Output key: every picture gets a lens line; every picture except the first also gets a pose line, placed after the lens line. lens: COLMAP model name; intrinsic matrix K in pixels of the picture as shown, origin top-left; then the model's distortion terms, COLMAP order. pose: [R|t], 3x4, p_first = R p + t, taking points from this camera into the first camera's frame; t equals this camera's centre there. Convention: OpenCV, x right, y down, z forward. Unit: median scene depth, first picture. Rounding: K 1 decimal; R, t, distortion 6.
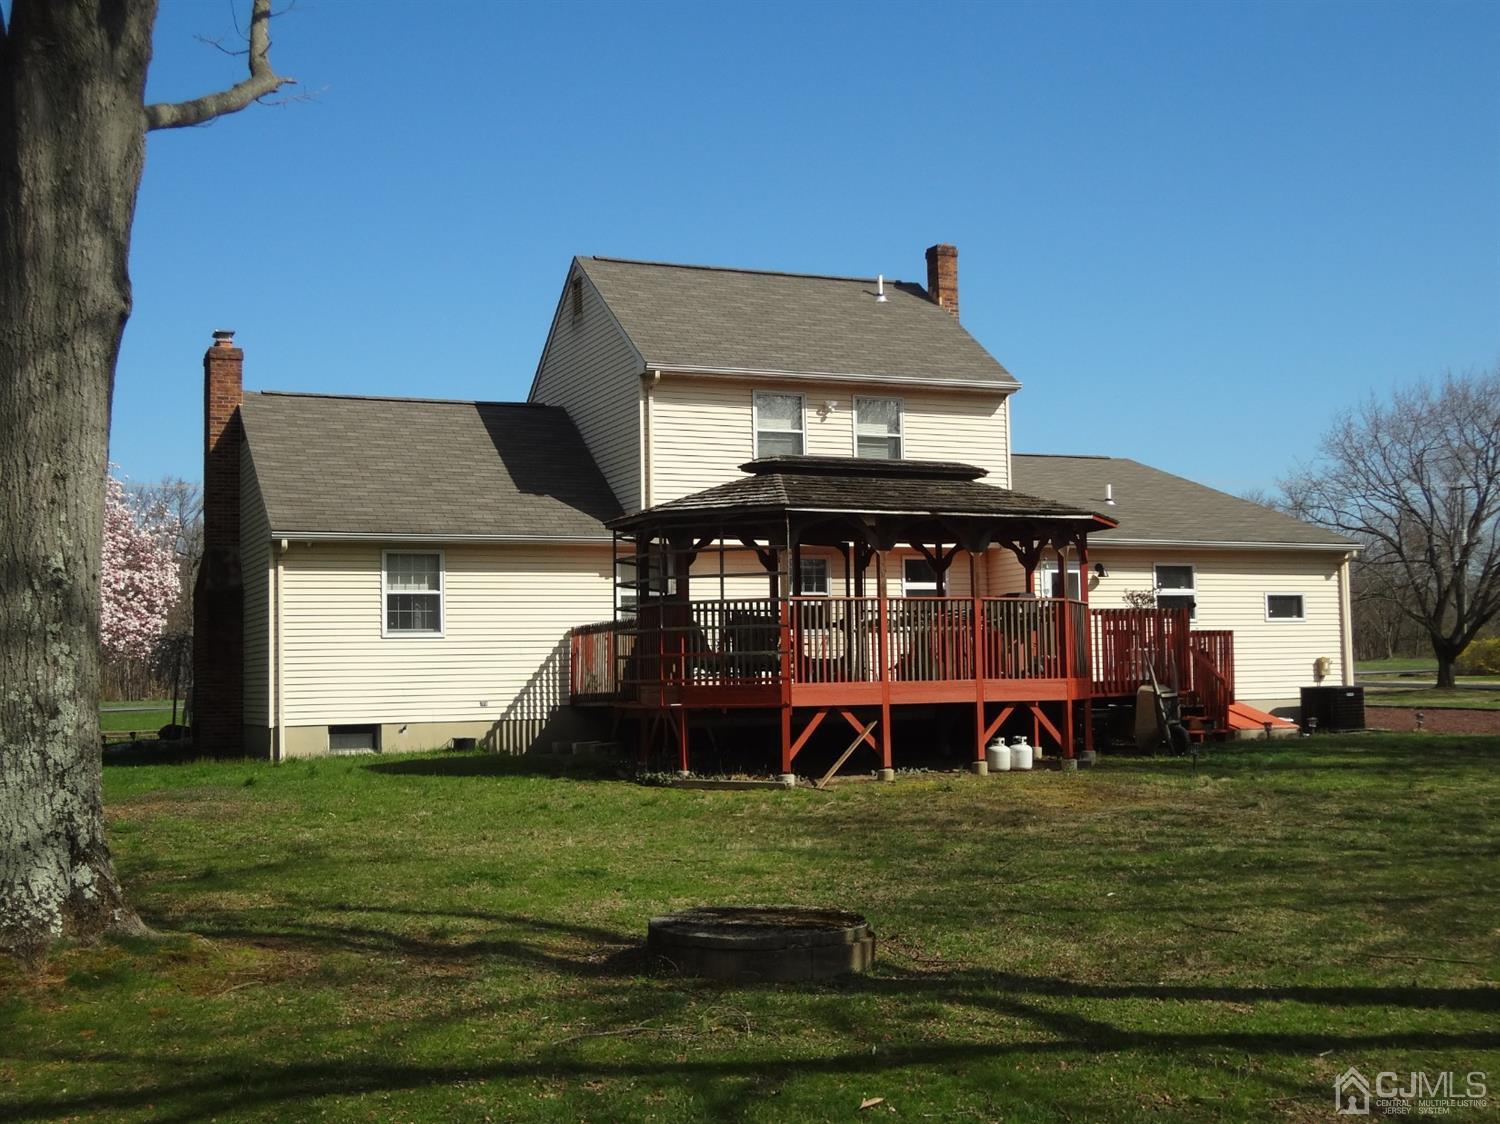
lens RADIAL K [[1798.5, 0, 752.6], [0, 1798.5, 564.5], [0, 0, 1]] dist [-0.013682, 0.000000]
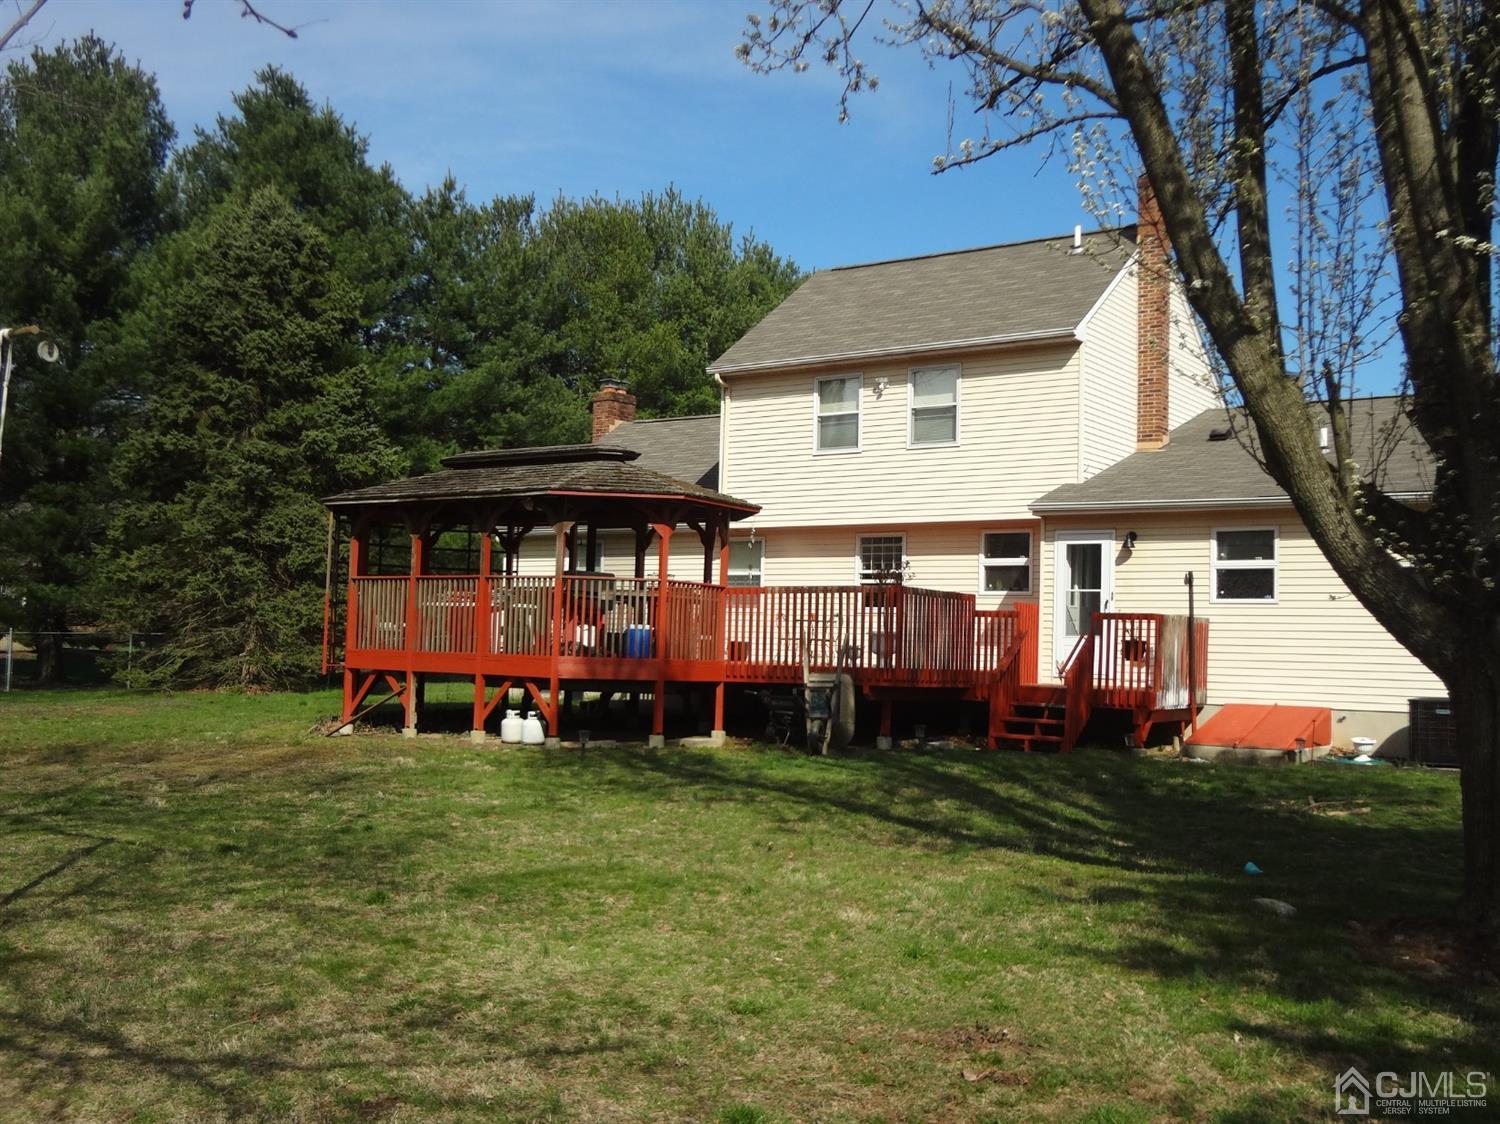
lens RADIAL K [[1509.2, 0, 752.6], [0, 1509.2, 565.3], [0, 0, 1]] dist [-0.023347, 0.000000]
pose [[0.495723, -0.009295, -0.868431, 0.702686], [0.024124, 0.999704, 0.003070, 0.008773], [0.868145, -0.022472, 0.495801, 0.494899]]
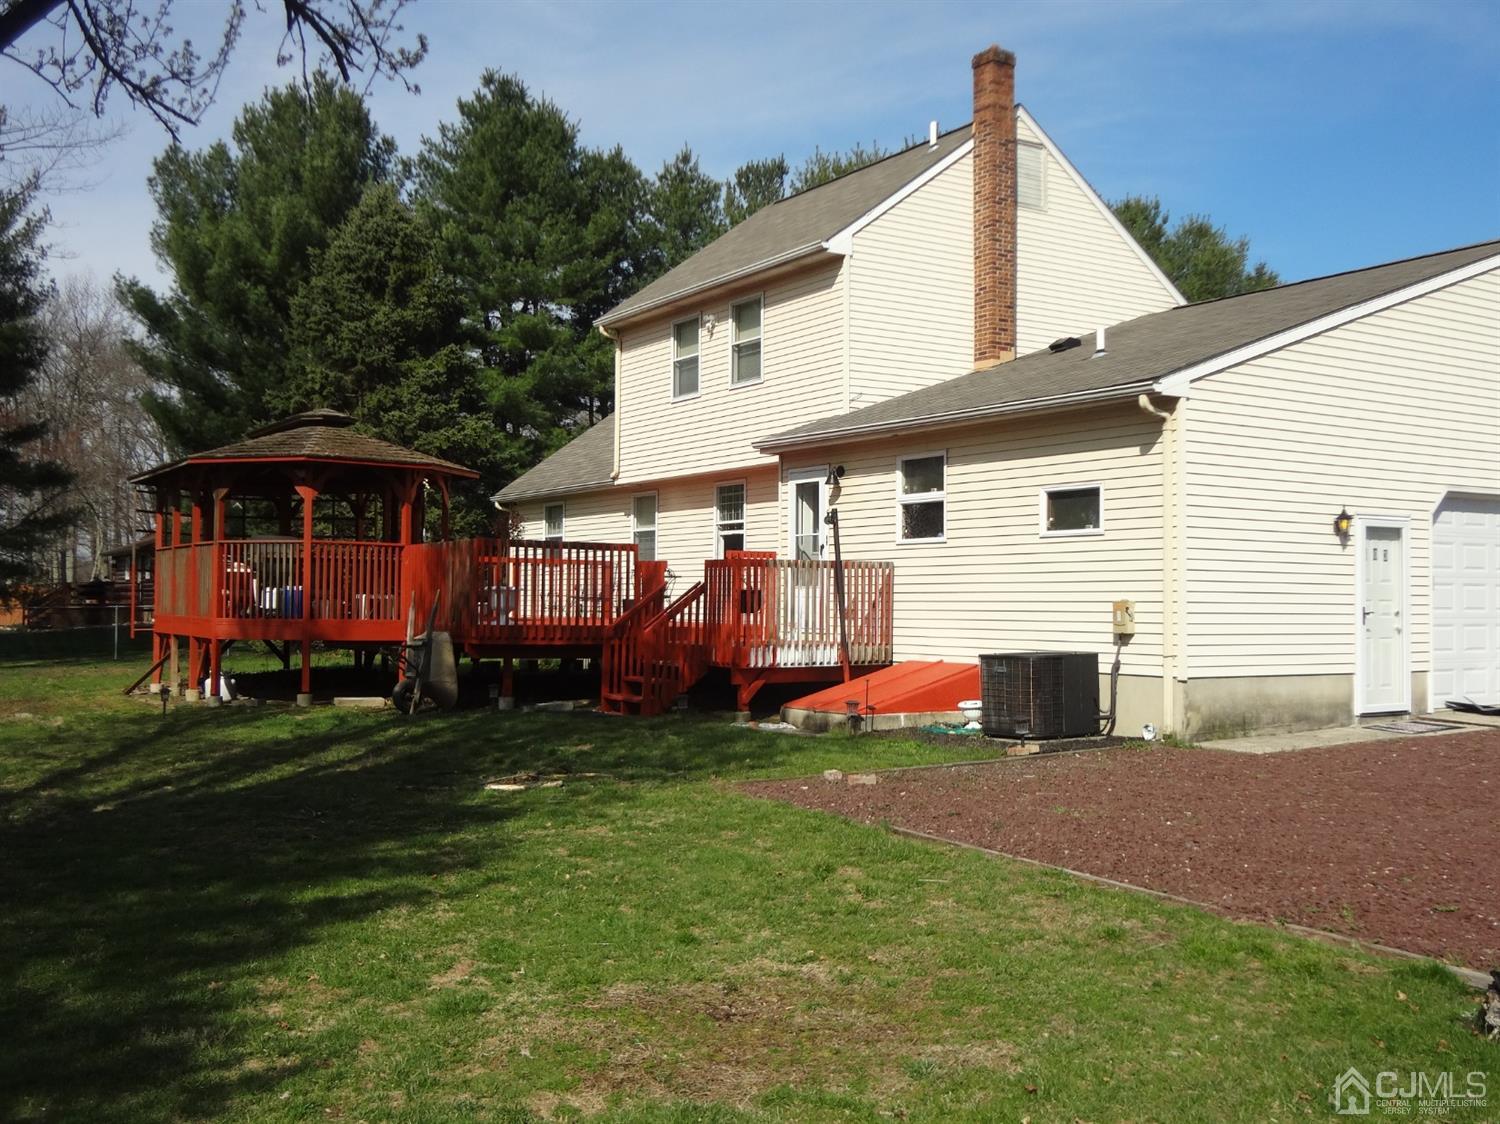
lens RADIAL K [[1509.2, 0, 747.6], [0, 1509.2, 558.2], [0, 0, 1]] dist [-0.023347, 0.000000]
pose [[0.123647, -0.002252, -0.992324, 0.788903], [0.062833, 0.998009, 0.005564, 0.030909], [0.990335, -0.063039, 0.123542, 0.872375]]
